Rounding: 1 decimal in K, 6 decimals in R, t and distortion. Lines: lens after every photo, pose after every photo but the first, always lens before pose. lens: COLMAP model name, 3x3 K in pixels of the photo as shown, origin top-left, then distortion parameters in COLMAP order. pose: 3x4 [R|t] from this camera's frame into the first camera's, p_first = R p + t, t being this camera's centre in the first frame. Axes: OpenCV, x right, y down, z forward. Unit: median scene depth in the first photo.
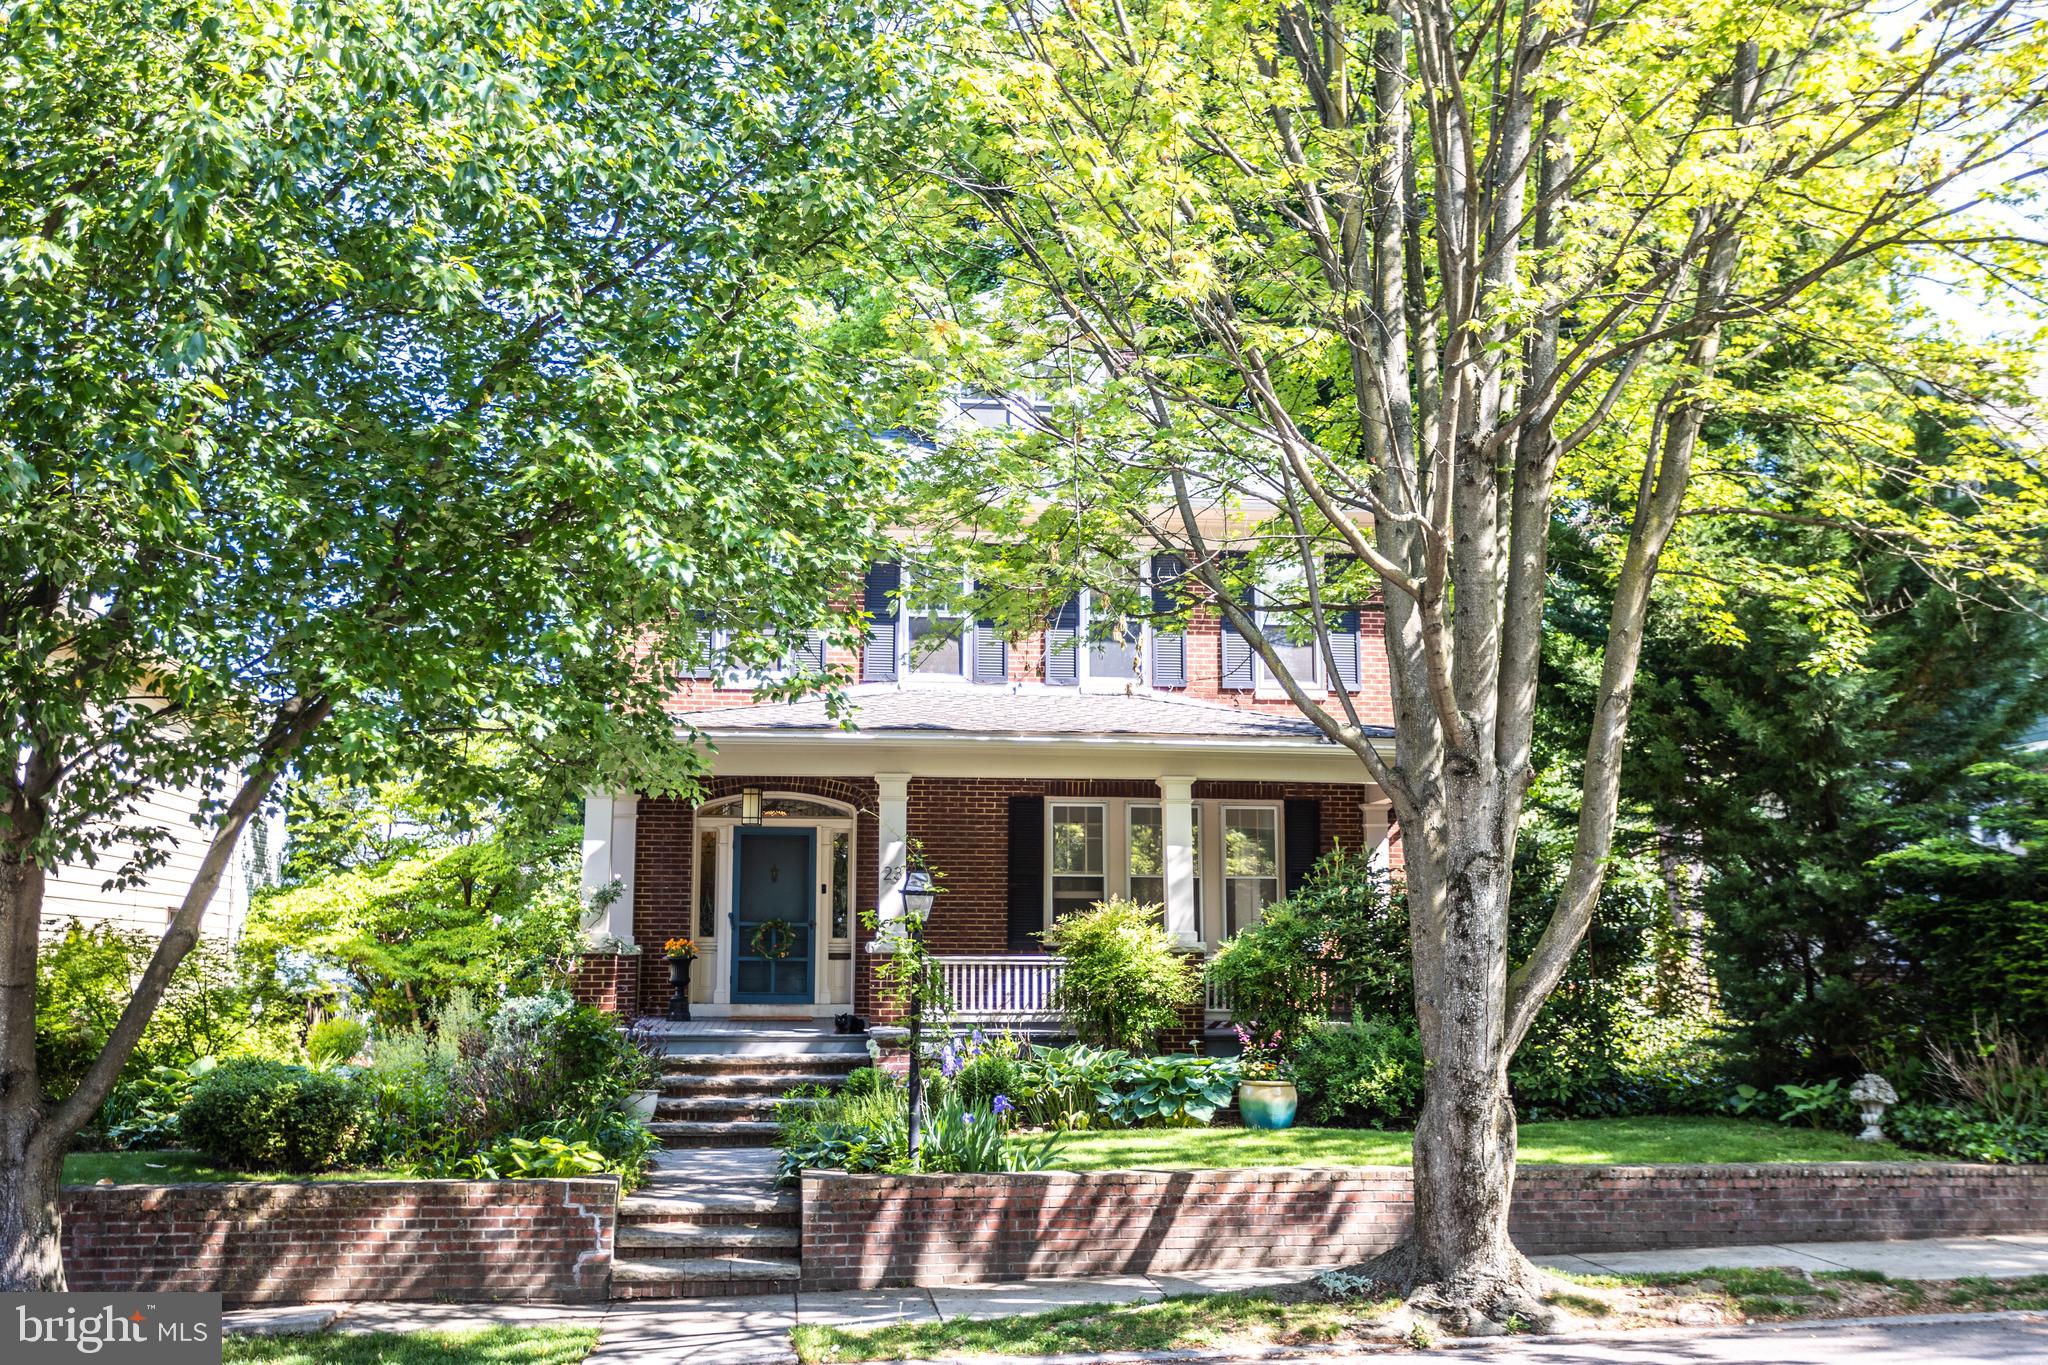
lens RADIAL K [[1867.2, 0, 1018.2], [0, 1867.2, 697.9], [0, 0, 1]] dist [0.015940, 0.000000]
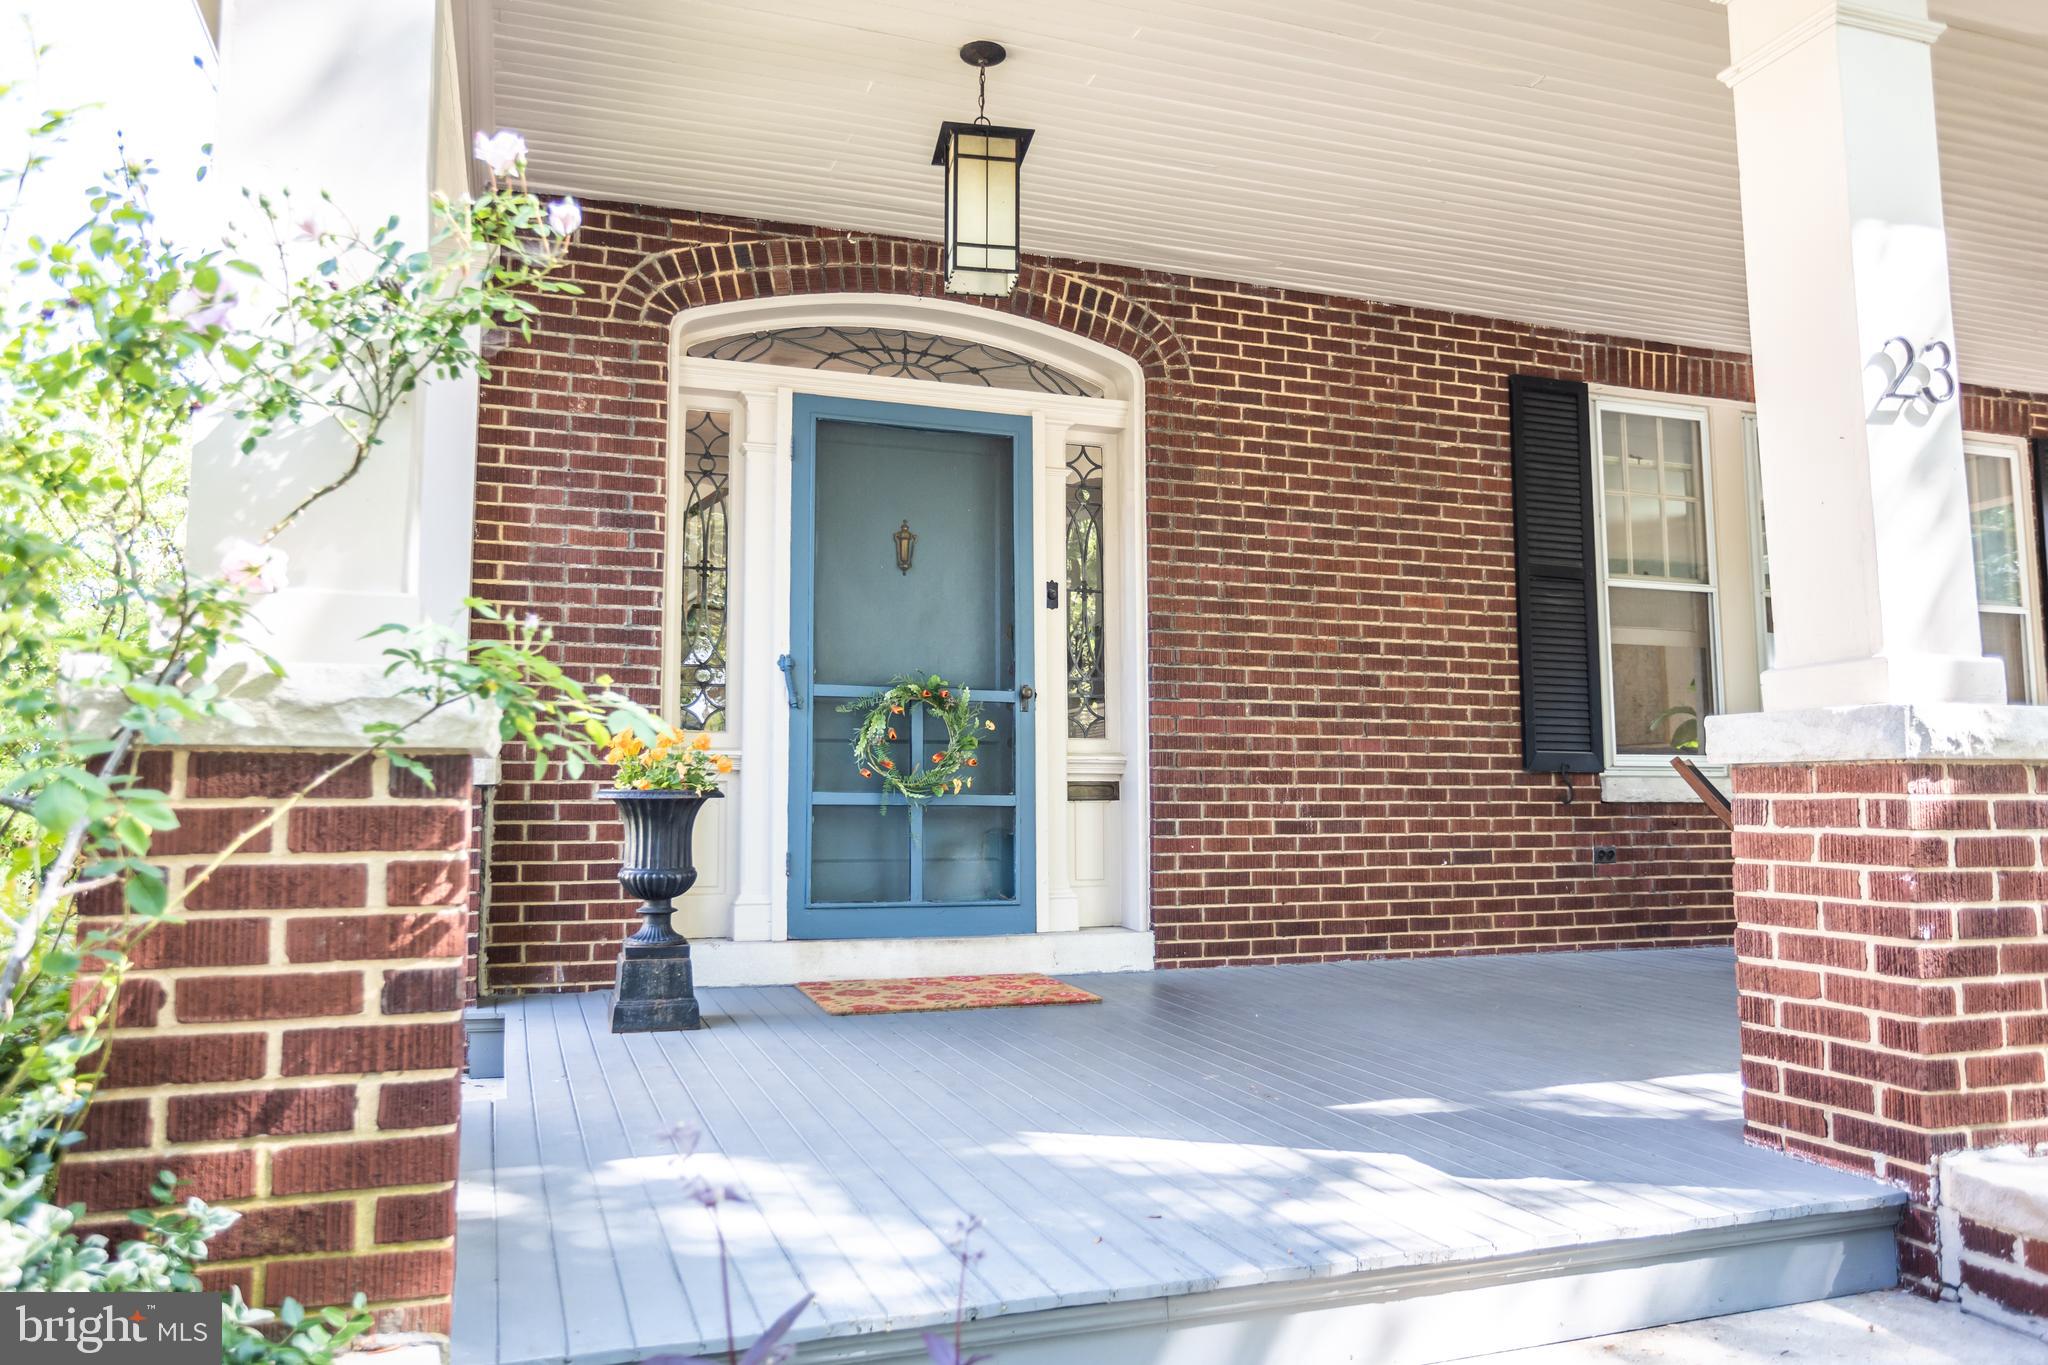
lens RADIAL K [[1446.2, 0, 1015.4], [0, 1446.2, 677.0], [0, 0, 1]] dist [-0.014850, 0.011259]
pose [[0.967145, 0.019985, 0.253440, -0.226072], [-0.035715, 0.997700, 0.057618, 0.130577], [-0.251705, -0.064776, 0.965634, 0.952057]]
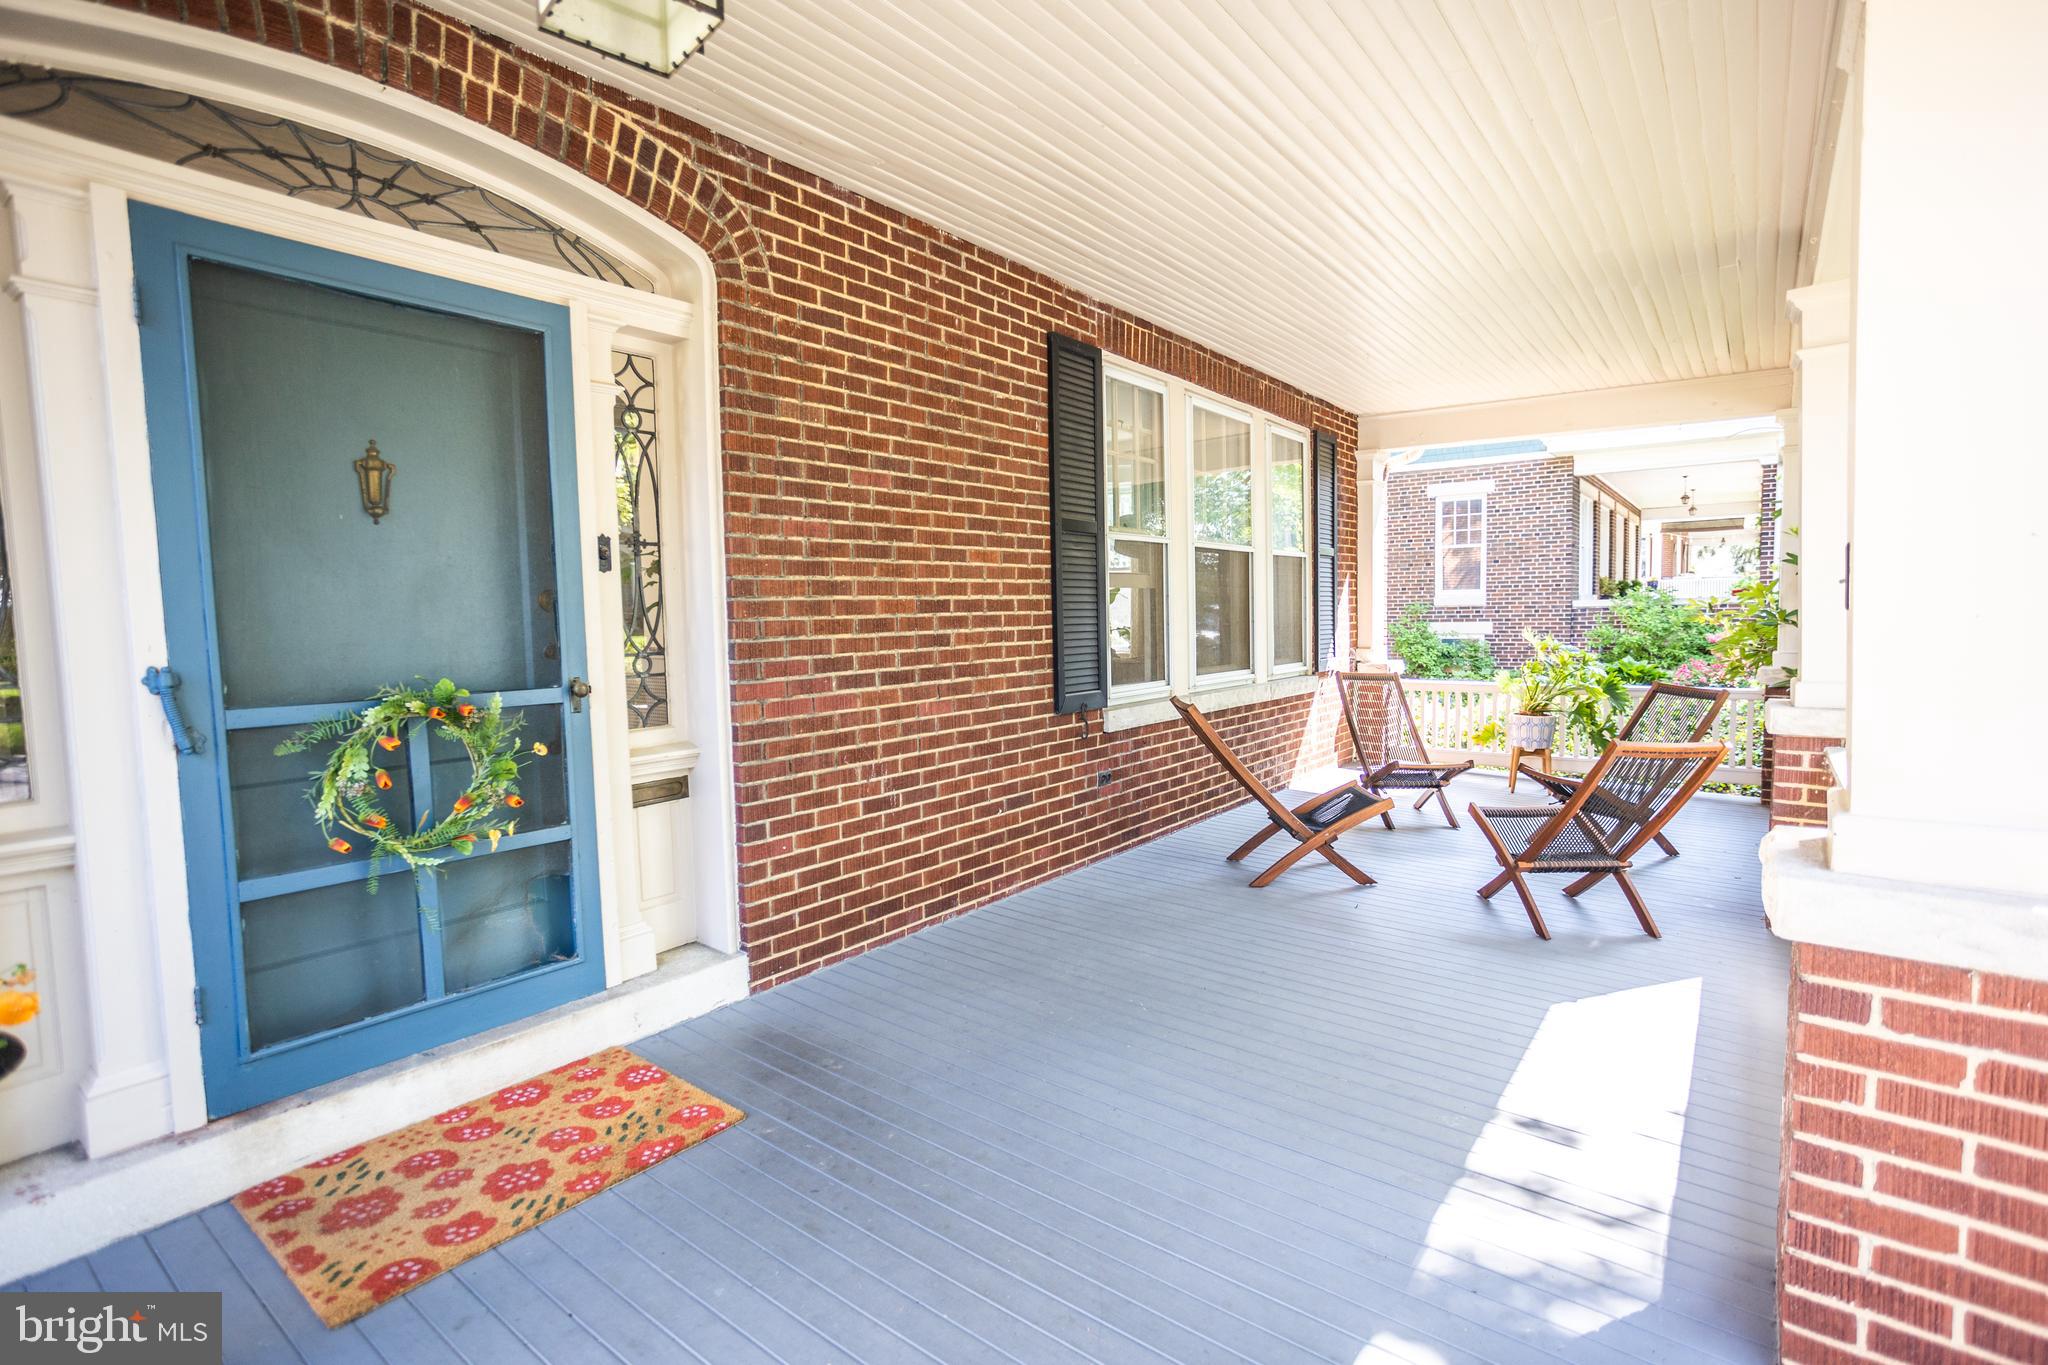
lens RADIAL K [[990.3, 0, 1033.5], [0, 990.3, 678.0], [0, 0, 1]] dist [-0.038670, 0.022746]
pose [[0.665185, -0.066391, 0.743721, -0.213489], [-0.098437, 0.979548, 0.175486, 0.114026], [-0.740161, -0.189940, 0.645046, 1.103040]]
